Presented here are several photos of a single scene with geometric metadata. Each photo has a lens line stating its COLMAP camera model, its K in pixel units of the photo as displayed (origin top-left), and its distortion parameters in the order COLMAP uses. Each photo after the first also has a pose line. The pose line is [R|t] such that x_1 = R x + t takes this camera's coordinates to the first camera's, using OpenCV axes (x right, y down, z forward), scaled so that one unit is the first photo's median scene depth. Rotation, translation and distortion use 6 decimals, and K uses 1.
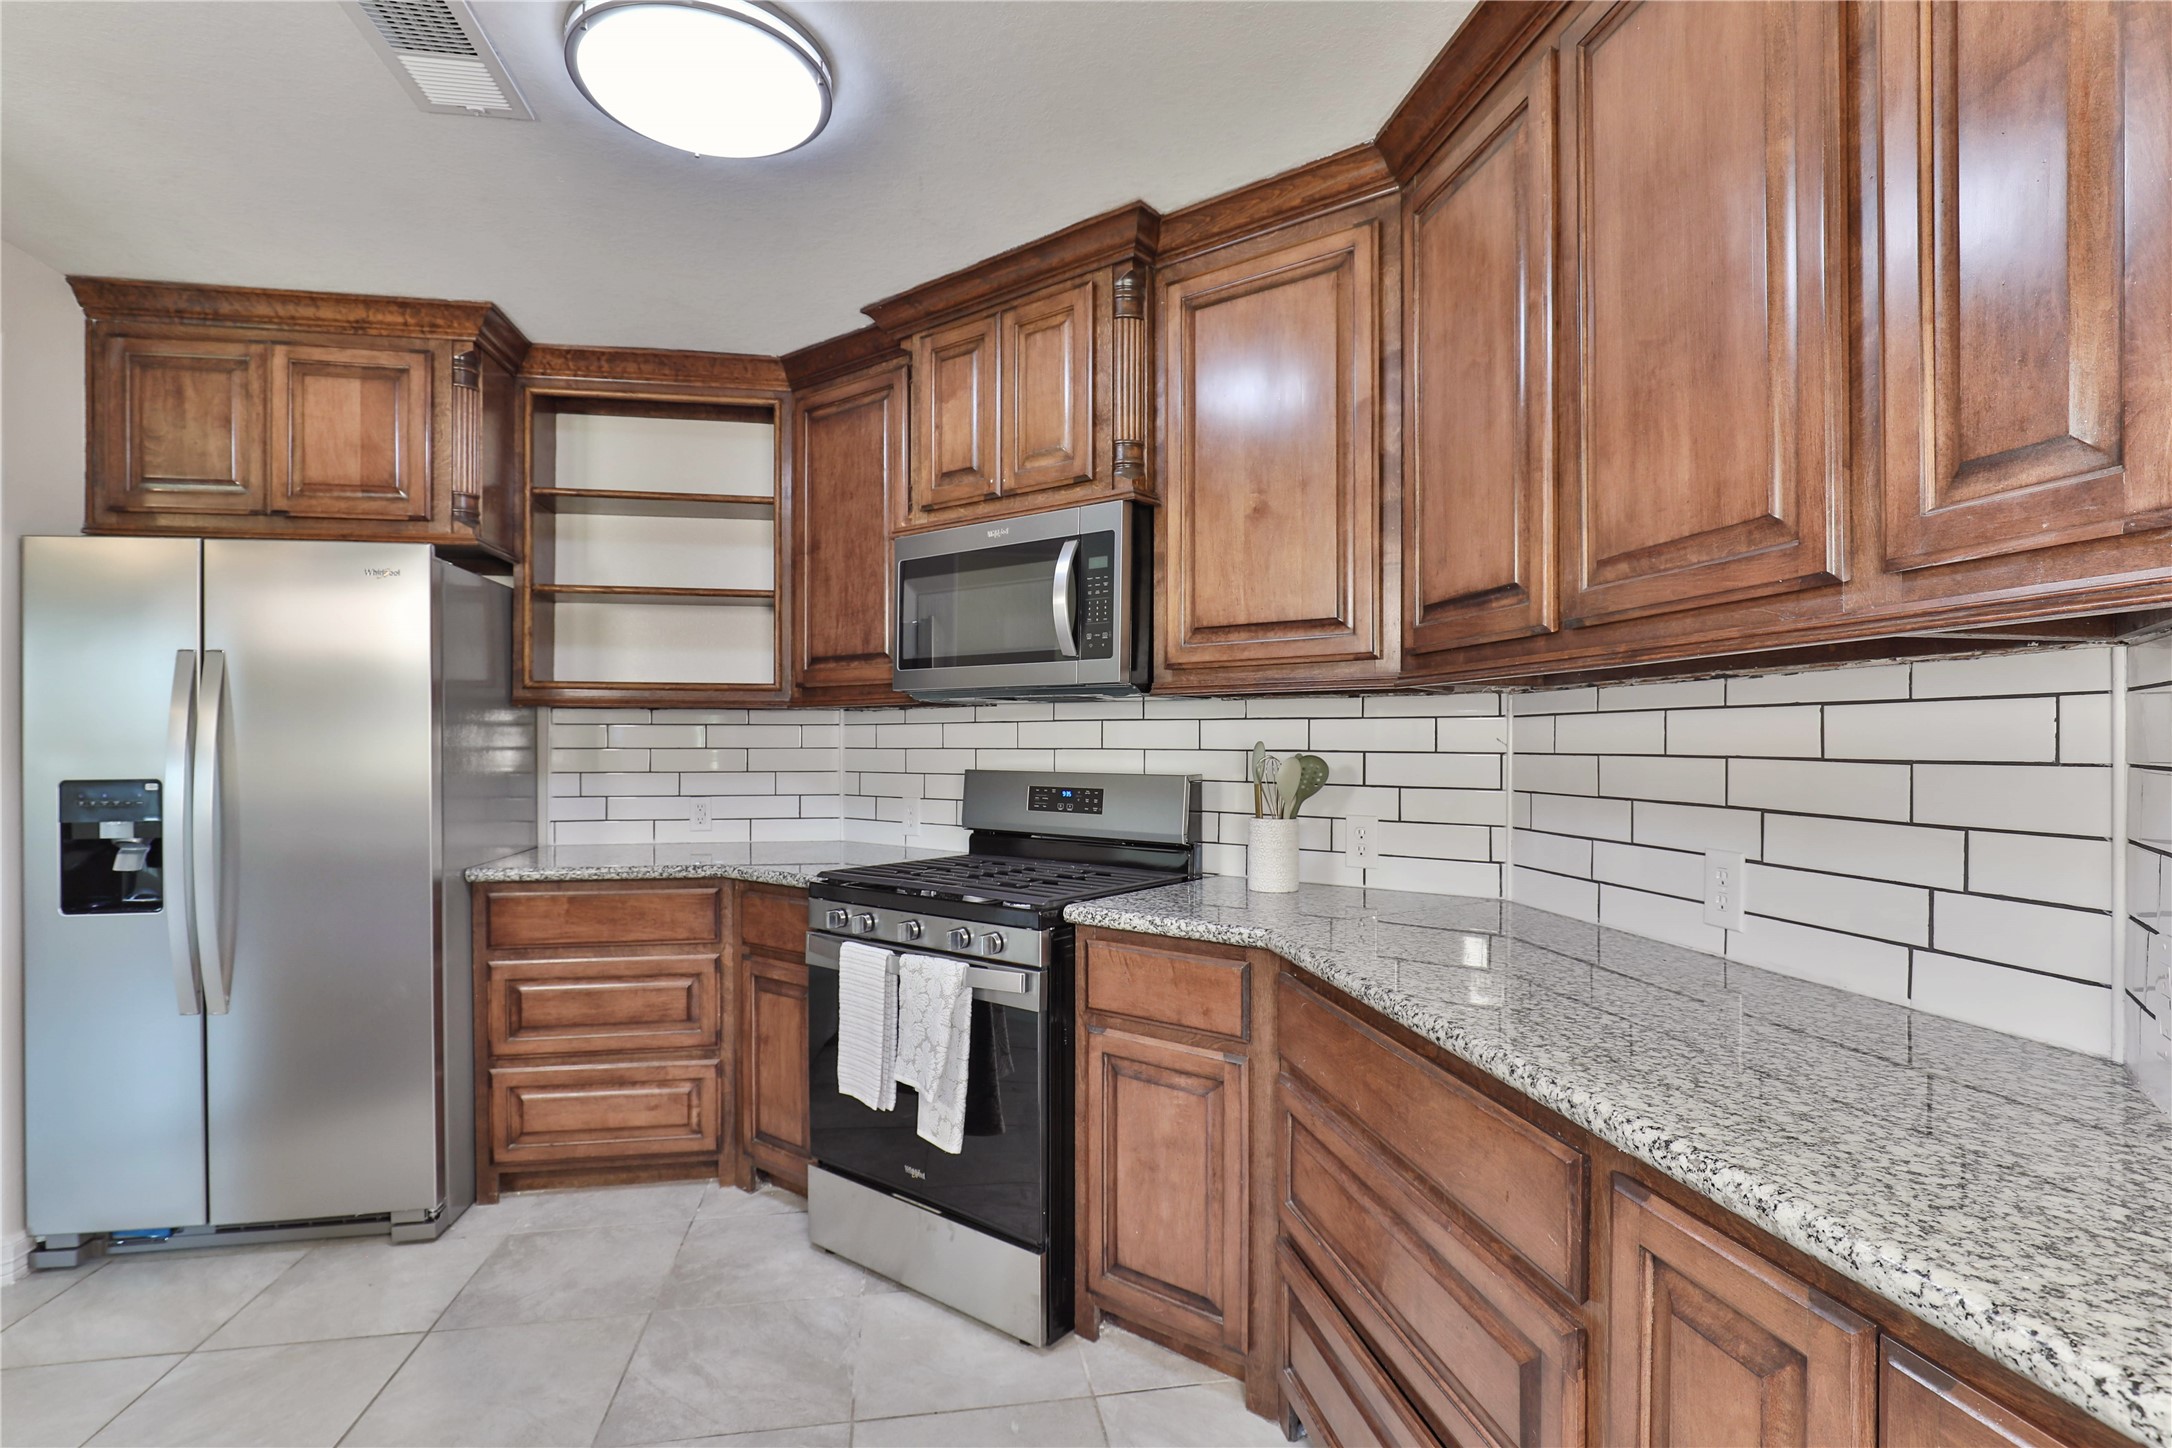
lens RADIAL K [[1052.9, 0, 1088.4], [0, 1052.9, 731.9], [0, 0, 1]] dist [0.003168, -0.000562]
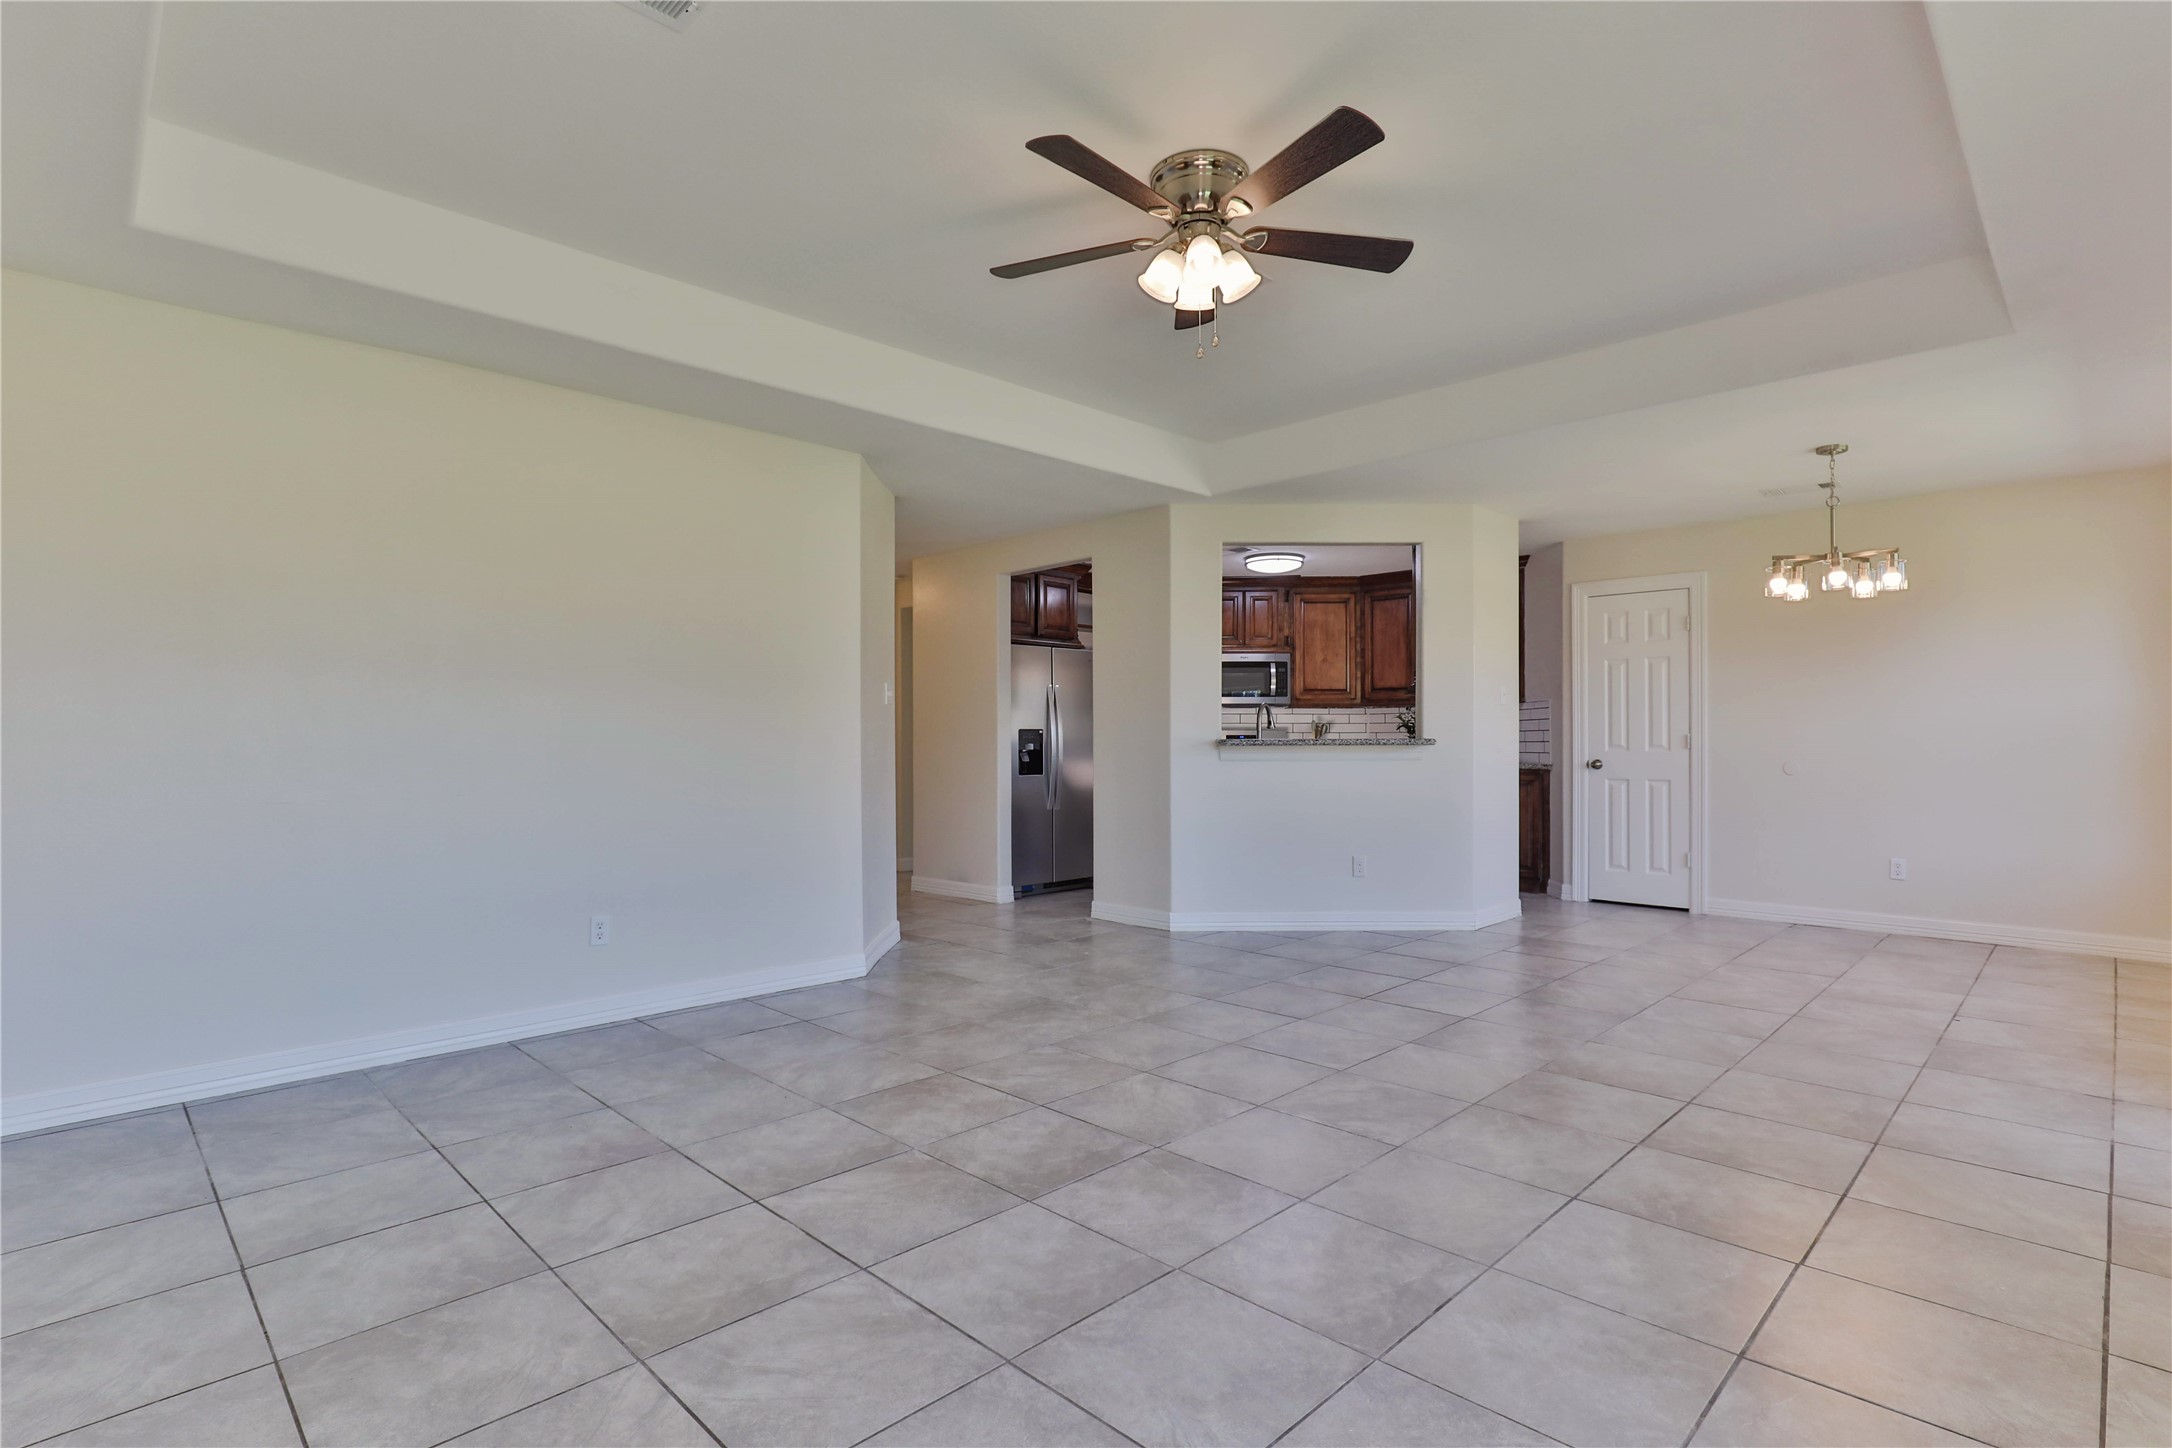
lens RADIAL K [[1052.9, 0, 1075.0], [0, 1052.9, 718.7], [0, 0, 1]] dist [0.003168, -0.000562]
pose [[0.820600, 0.011613, 0.571385, -2.625975], [-0.005019, 0.999901, -0.013114, 0.056418], [-0.571481, 0.007893, 0.820577, -1.539343]]
